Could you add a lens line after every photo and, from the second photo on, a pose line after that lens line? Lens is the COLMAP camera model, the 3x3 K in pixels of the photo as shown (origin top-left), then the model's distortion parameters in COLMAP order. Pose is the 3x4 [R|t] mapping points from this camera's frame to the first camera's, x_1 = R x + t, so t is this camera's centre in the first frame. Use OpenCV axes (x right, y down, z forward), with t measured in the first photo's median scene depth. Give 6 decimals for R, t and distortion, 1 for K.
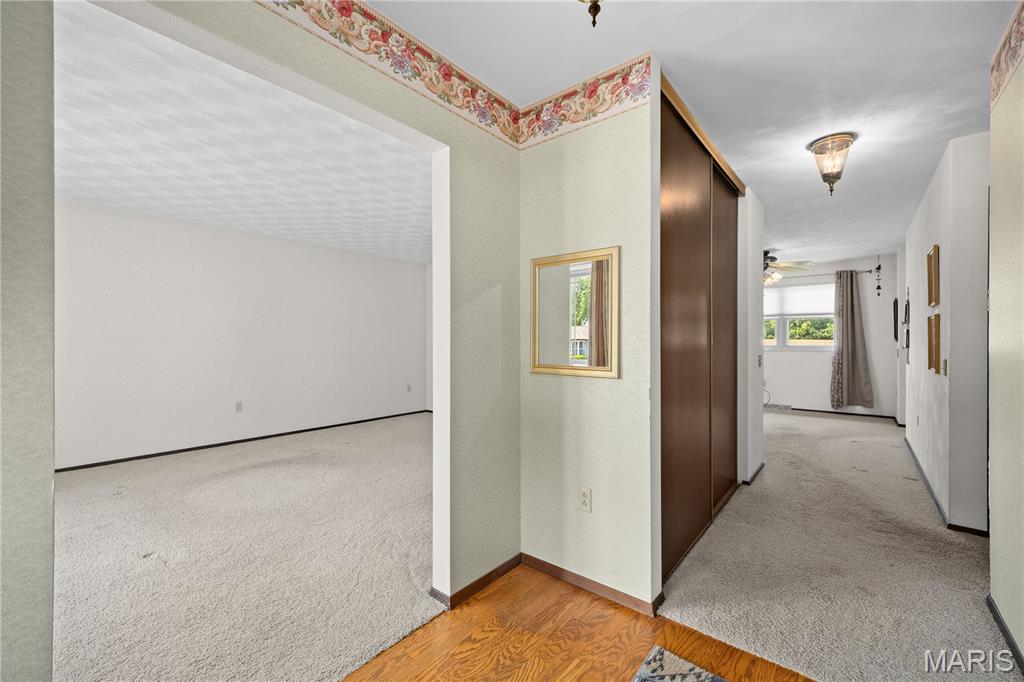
lens RADIAL K [[416.7, 0, 506.4], [0, 416.7, 341.6], [0, 0, 1]] dist [-0.003731, -0.000435]
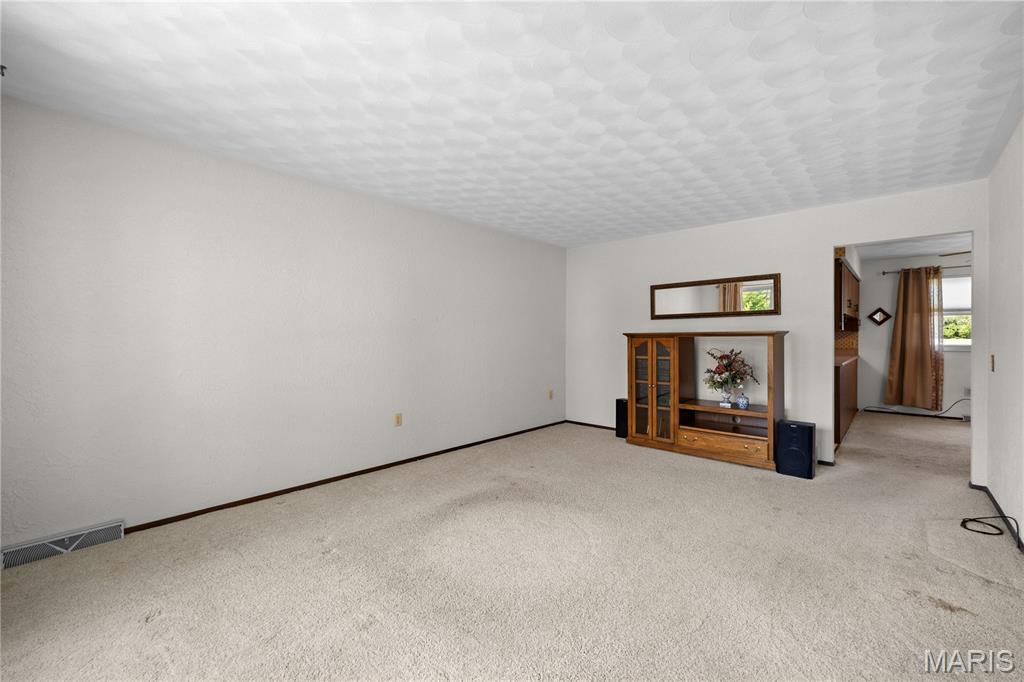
lens RADIAL K [[424.6, 0, 512.3], [0, 424.6, 340.1], [0, 0, 1]] dist [-0.003004, -0.000203]
pose [[0.998911, 0.002918, -0.046565, -0.315855], [-0.002782, 0.999992, 0.002993, -0.001983], [0.046574, -0.002860, 0.998911, 0.152388]]
